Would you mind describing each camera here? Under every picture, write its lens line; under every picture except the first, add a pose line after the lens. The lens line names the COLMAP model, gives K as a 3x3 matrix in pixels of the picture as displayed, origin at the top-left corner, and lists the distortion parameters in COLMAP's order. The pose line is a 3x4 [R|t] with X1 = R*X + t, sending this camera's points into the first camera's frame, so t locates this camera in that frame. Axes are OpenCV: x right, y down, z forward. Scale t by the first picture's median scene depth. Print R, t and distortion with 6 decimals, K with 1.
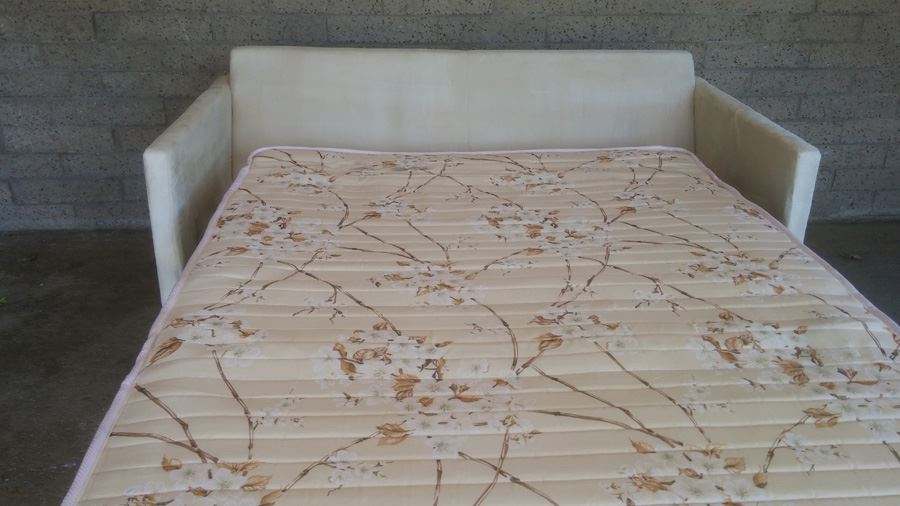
lens RADIAL K [[738.1, 0, 450.0], [0, 738.1, 253.0], [0, 0, 1]] dist [0.085877, -0.108021]
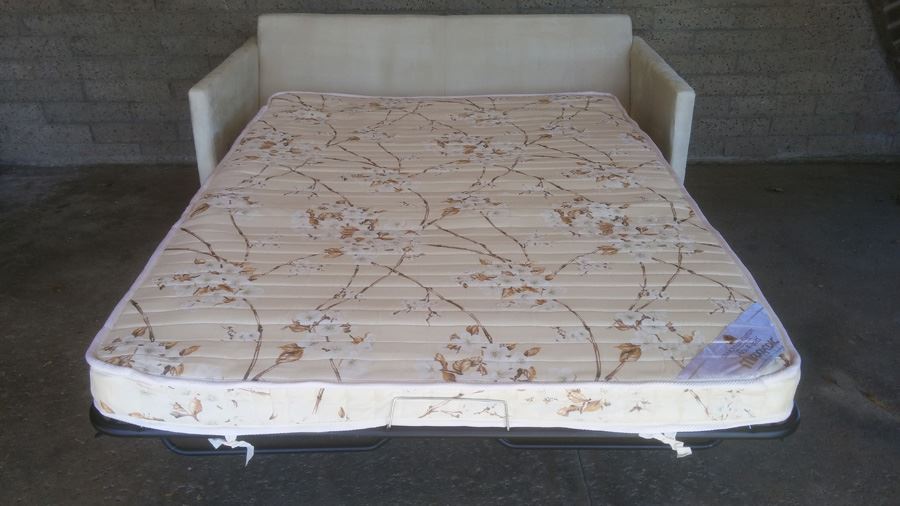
lens RADIAL K [[738.1, 0, 450.0], [0, 738.1, 253.0], [0, 0, 1]] dist [0.085877, -0.108021]
pose [[0.997488, 0.013368, -0.069563, 0.120475], [-0.010669, 0.999181, 0.039027, 0.073679], [0.070028, -0.038186, 0.996814, -0.249145]]
